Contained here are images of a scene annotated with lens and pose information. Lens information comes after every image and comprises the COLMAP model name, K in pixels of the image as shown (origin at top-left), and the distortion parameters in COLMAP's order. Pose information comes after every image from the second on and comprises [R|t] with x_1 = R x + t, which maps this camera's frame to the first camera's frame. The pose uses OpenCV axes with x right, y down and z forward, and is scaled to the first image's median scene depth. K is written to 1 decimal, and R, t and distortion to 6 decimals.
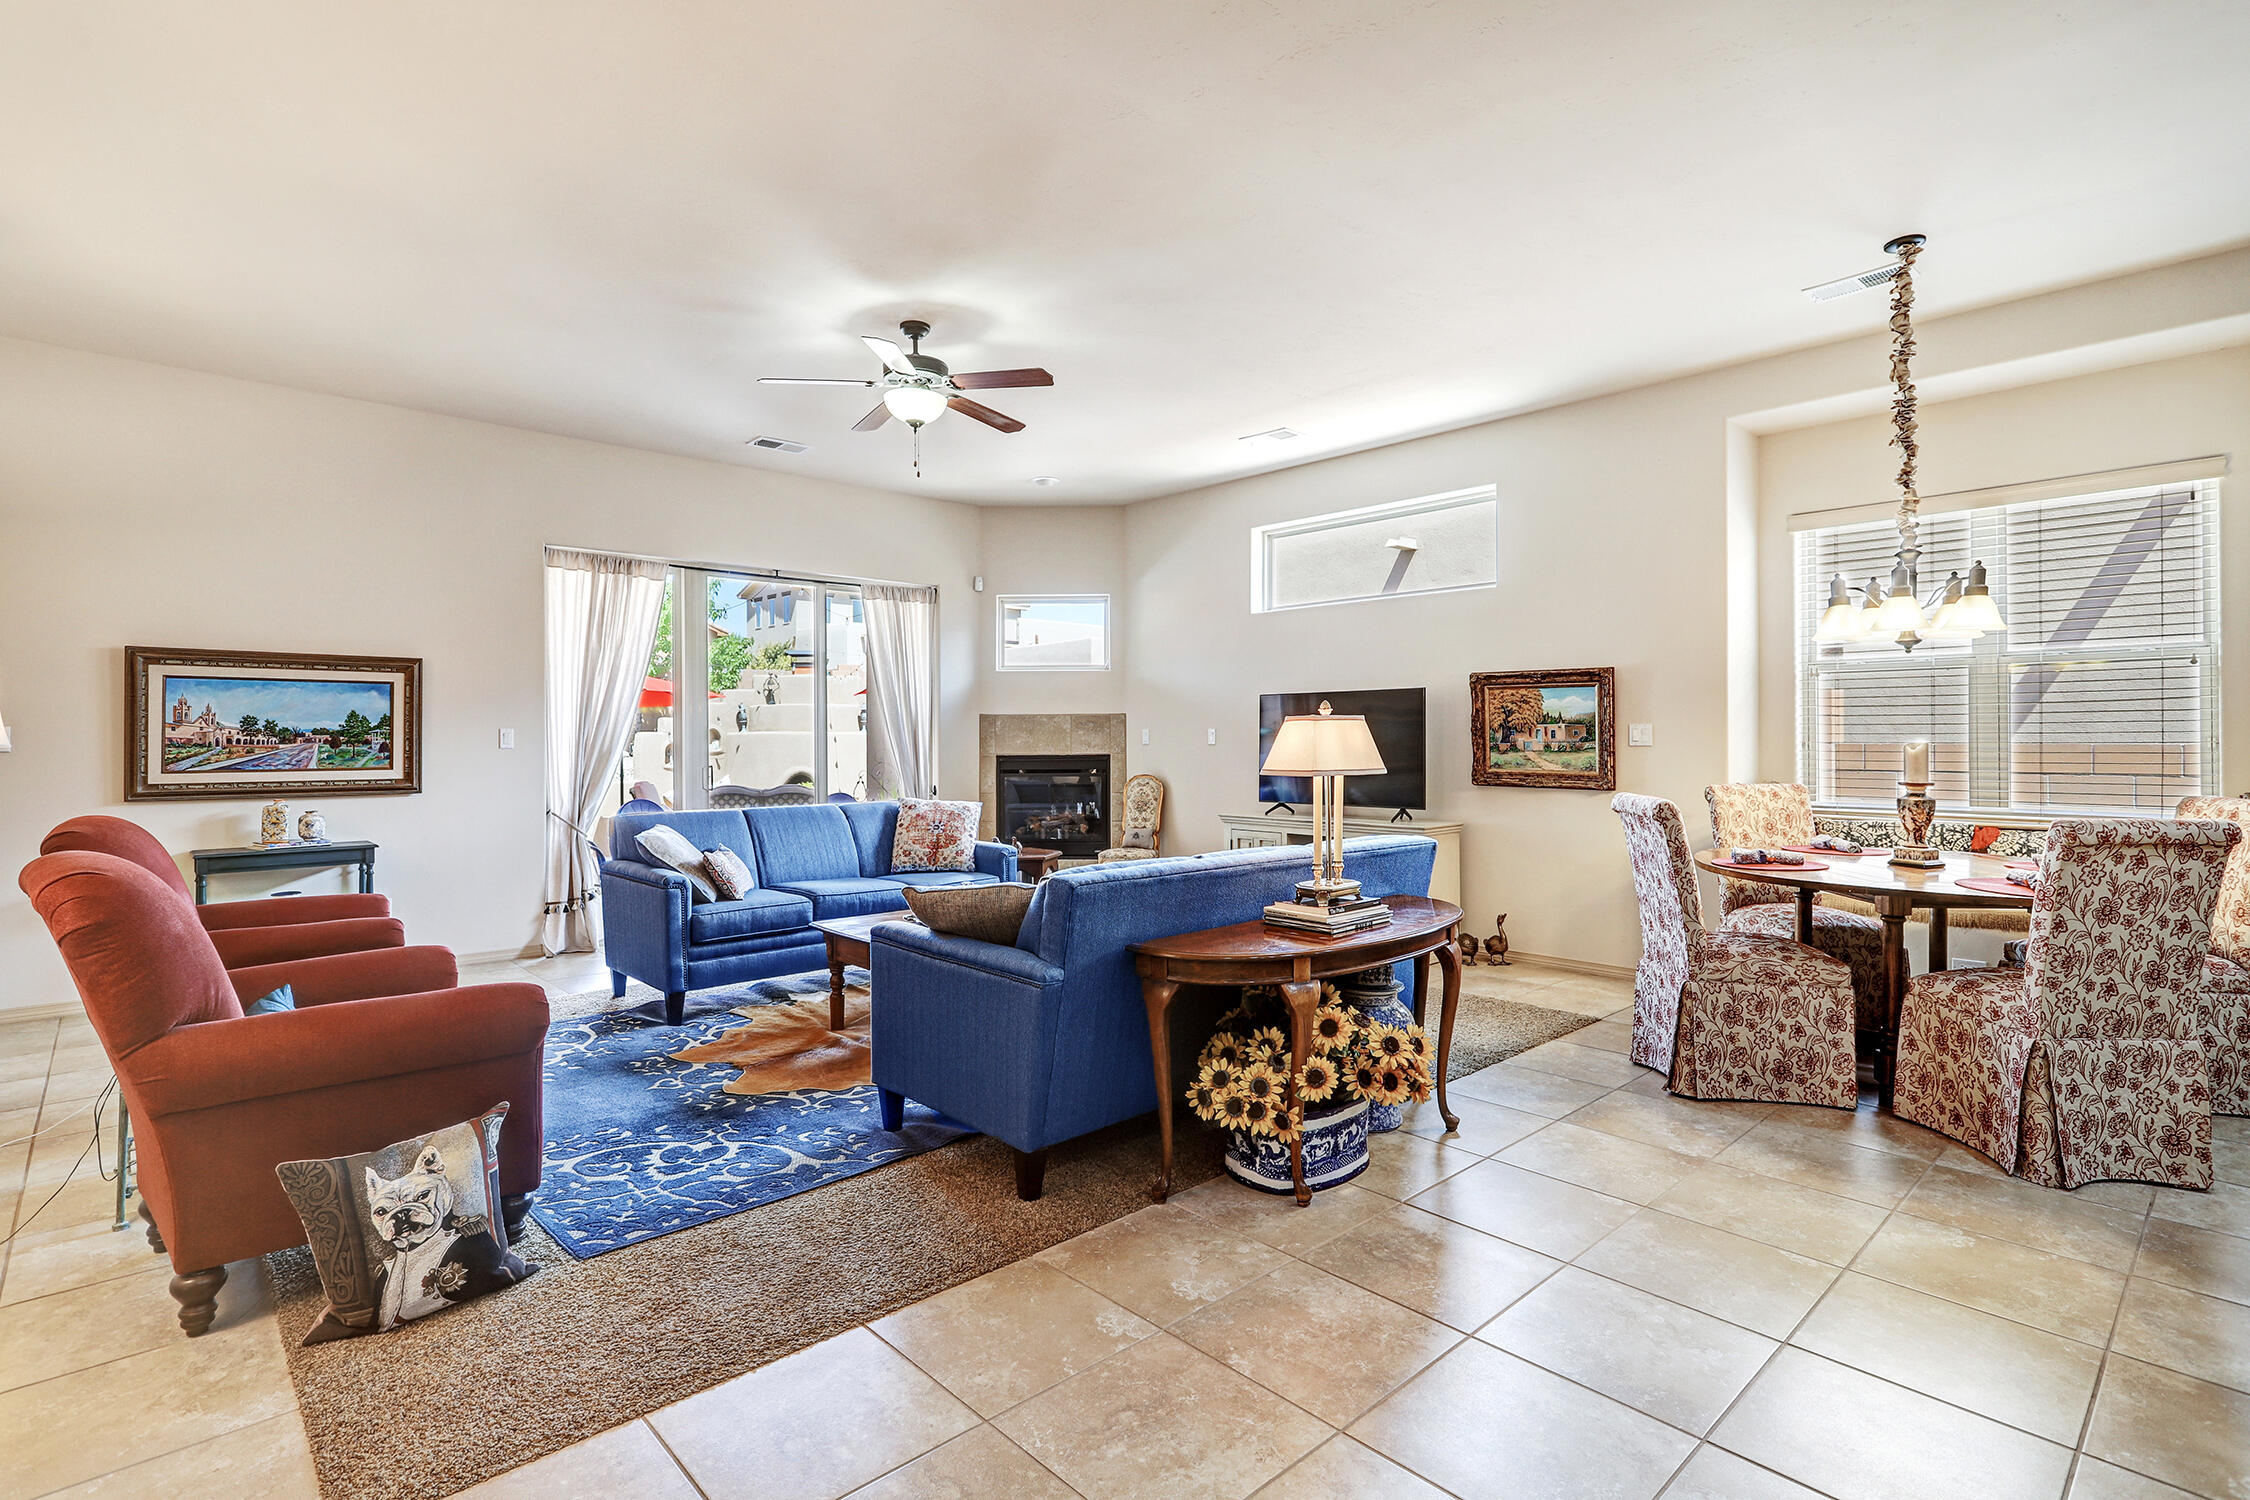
lens RADIAL K [[1086.7, 0, 1139.8], [0, 1086.7, 728.3], [0, 0, 1]] dist [-0.001191, 0.001912]
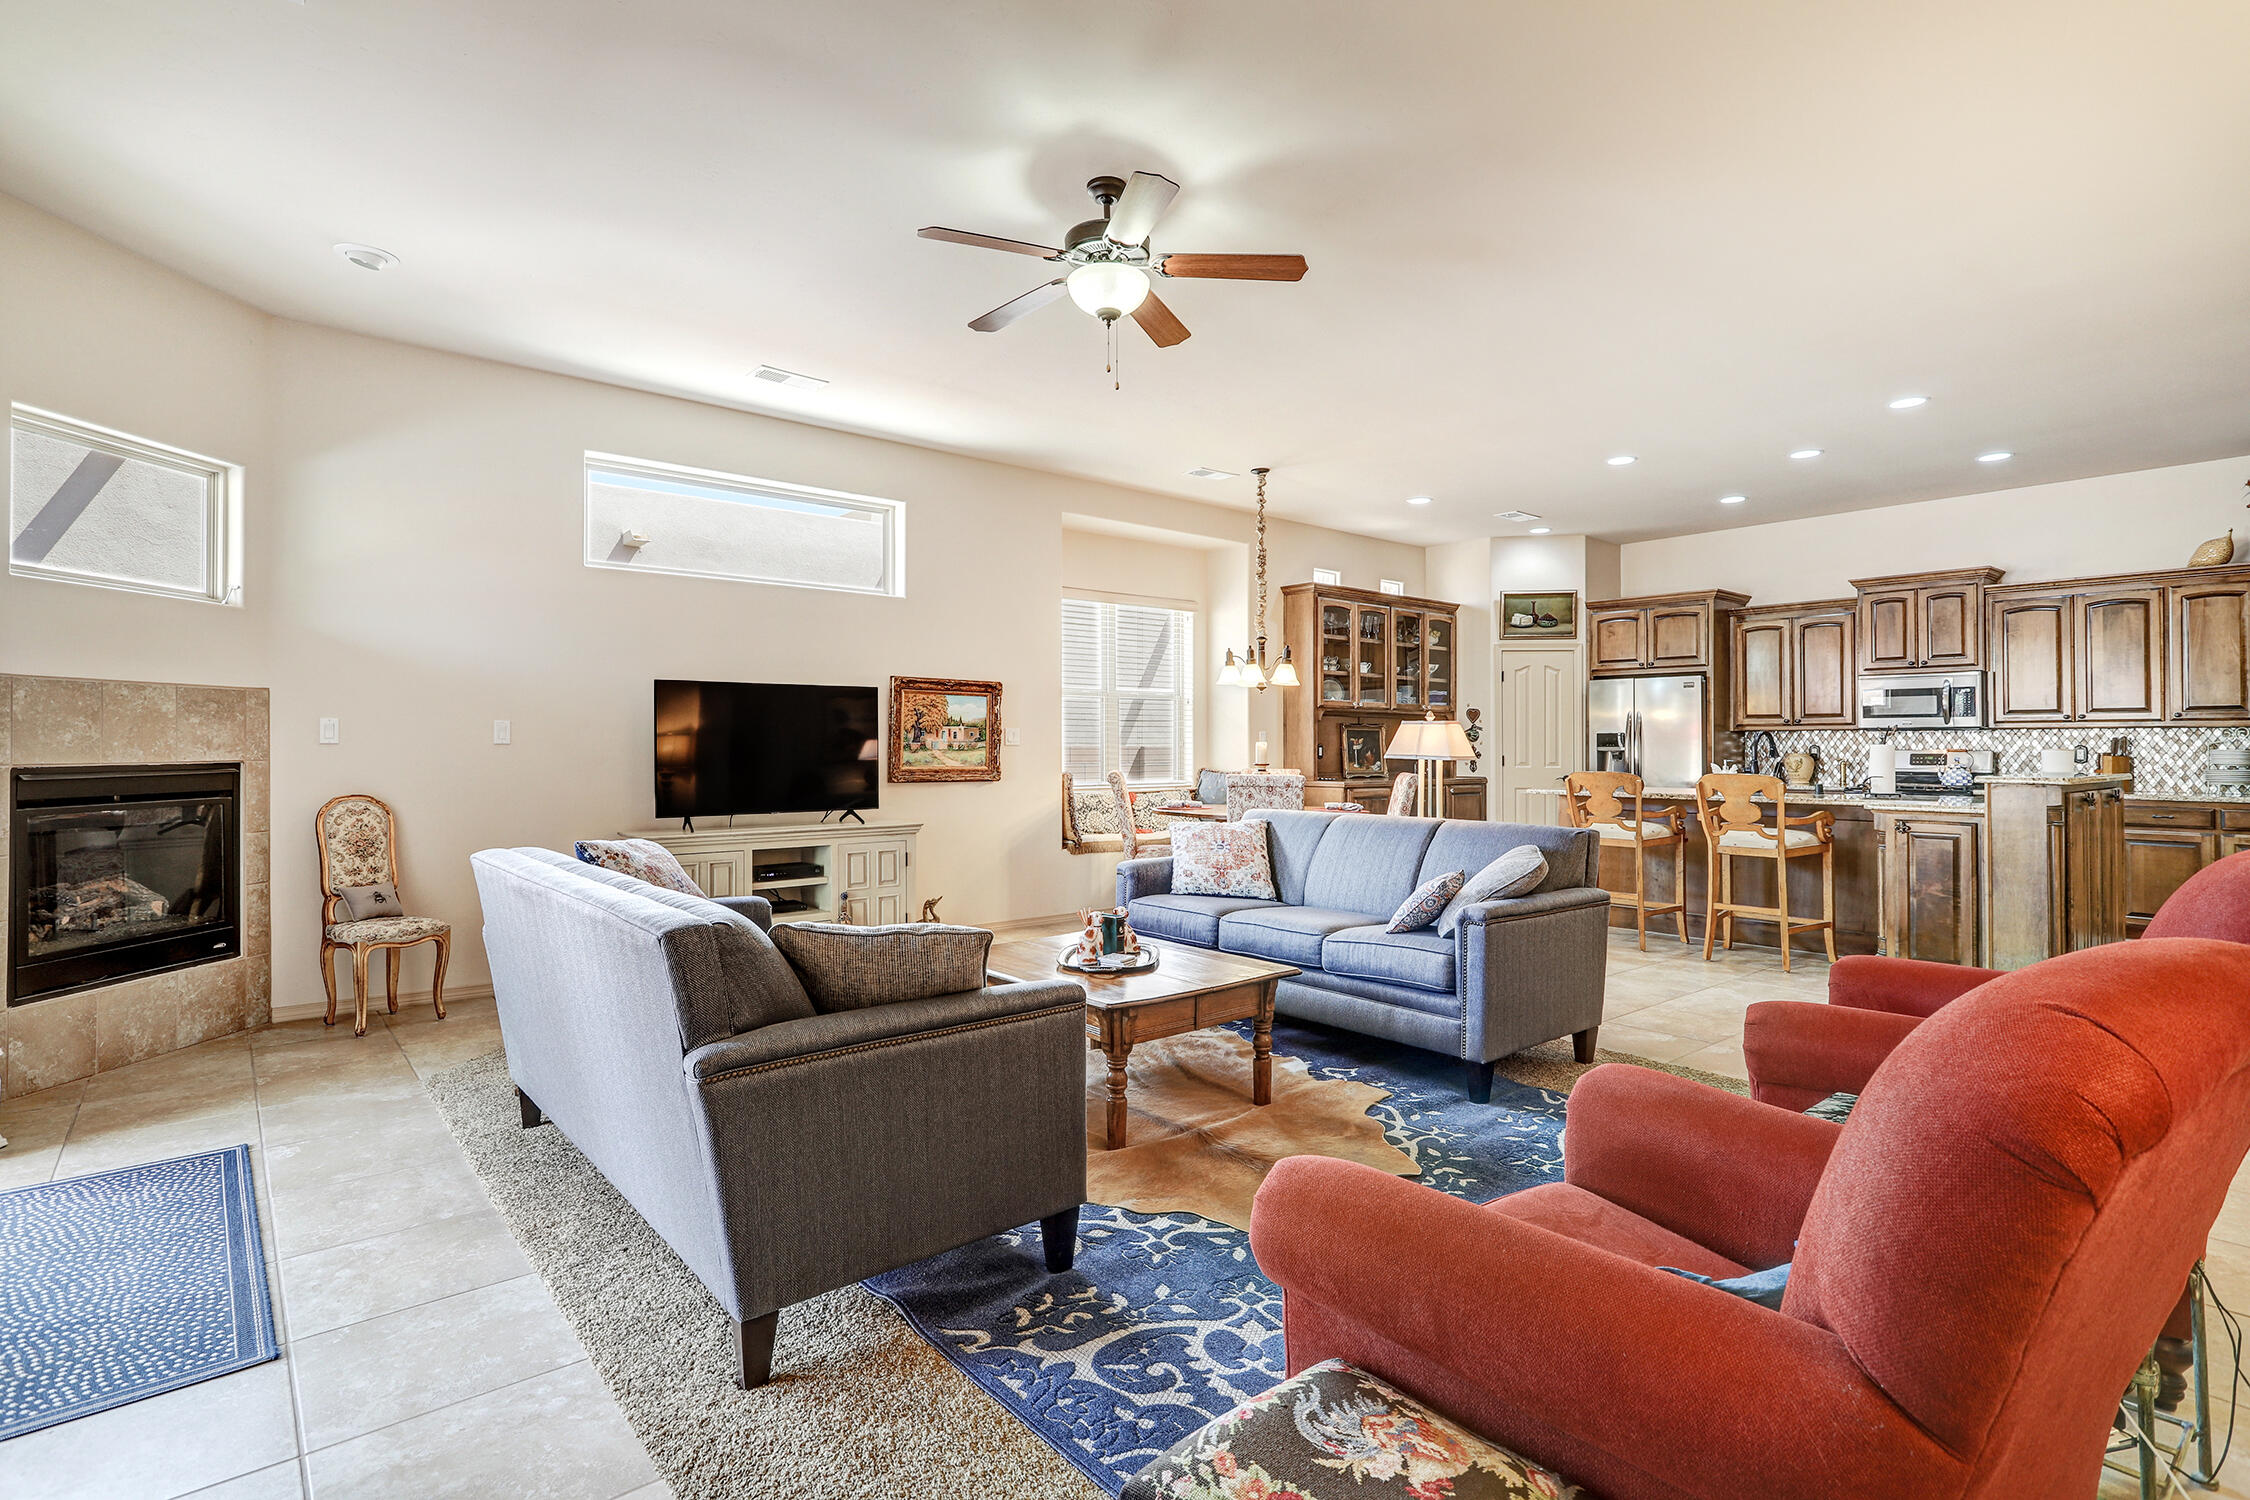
lens RADIAL K [[1086.7, 0, 1119.2], [0, 1086.7, 714.8], [0, 0, 1]] dist [-0.001191, 0.001912]
pose [[0.059914, 0.030863, 0.997726, -0.813479], [-0.010400, 0.999487, -0.030293, 0.018159], [-0.998149, -0.008561, 0.060204, 0.799073]]
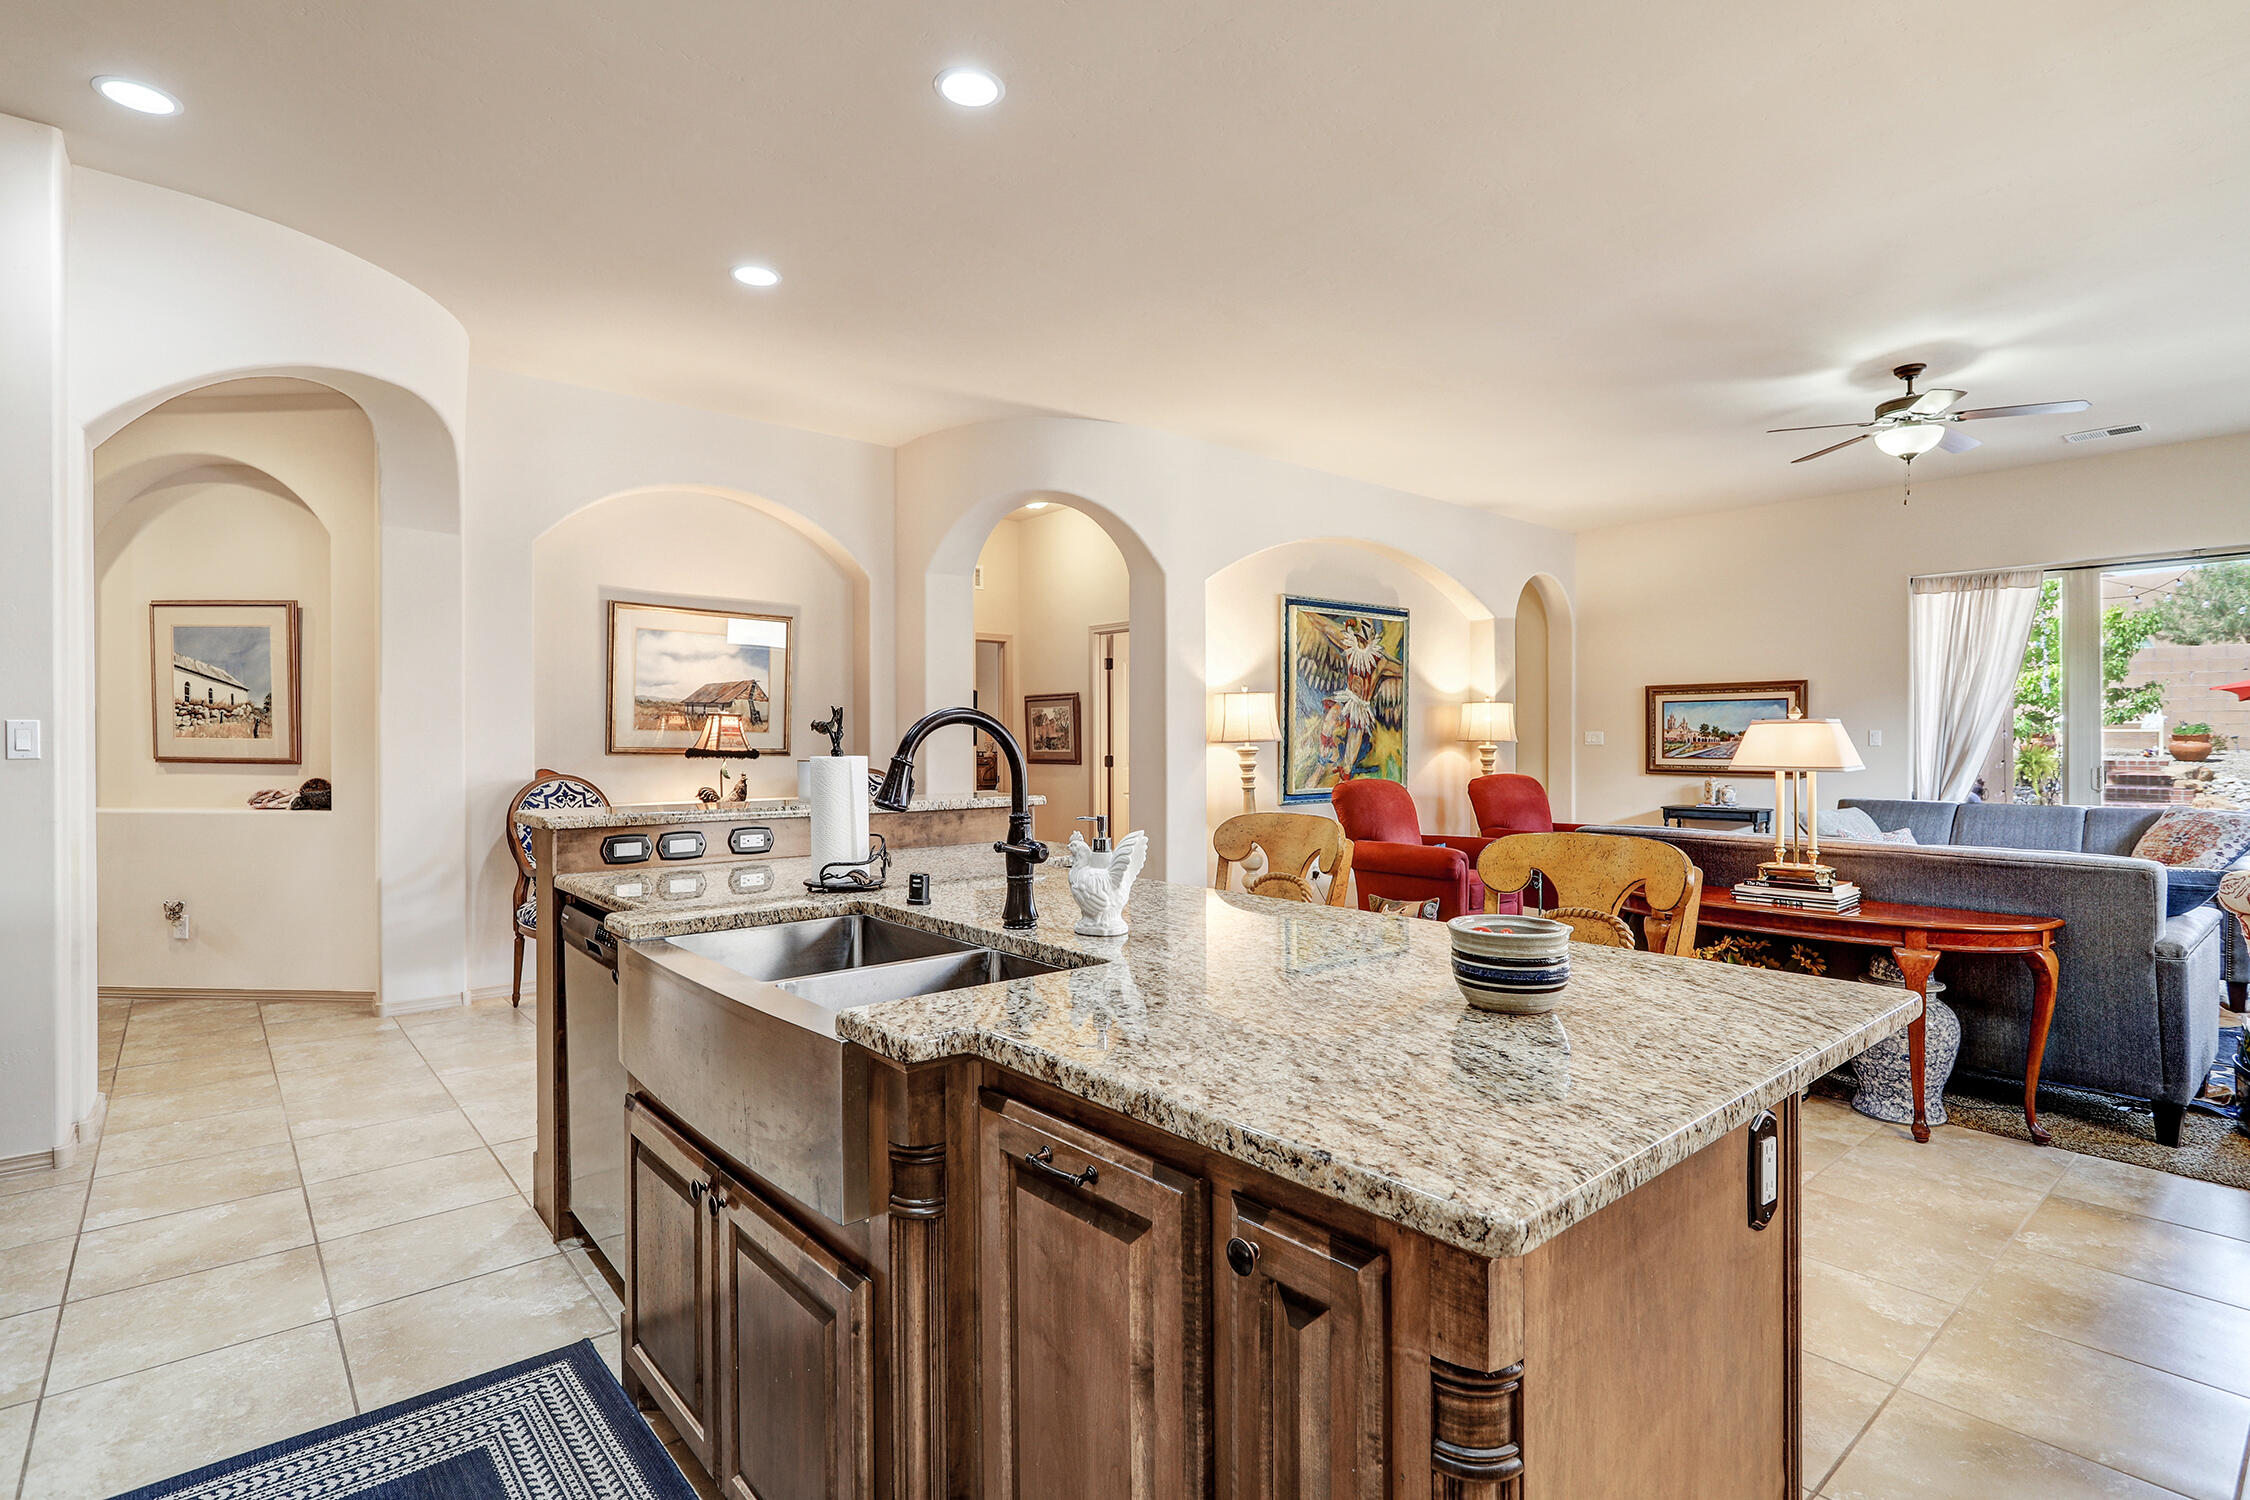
lens RADIAL K [[1086.7, 0, 1116.1], [0, 1086.7, 740.8], [0, 0, 1]] dist [-0.001191, 0.001912]
pose [[-0.050766, 0.003142, -0.998706, 0.796732], [0.010022, 0.999946, 0.002637, 0.000550], [0.998660, -0.009875, -0.050795, 0.201847]]
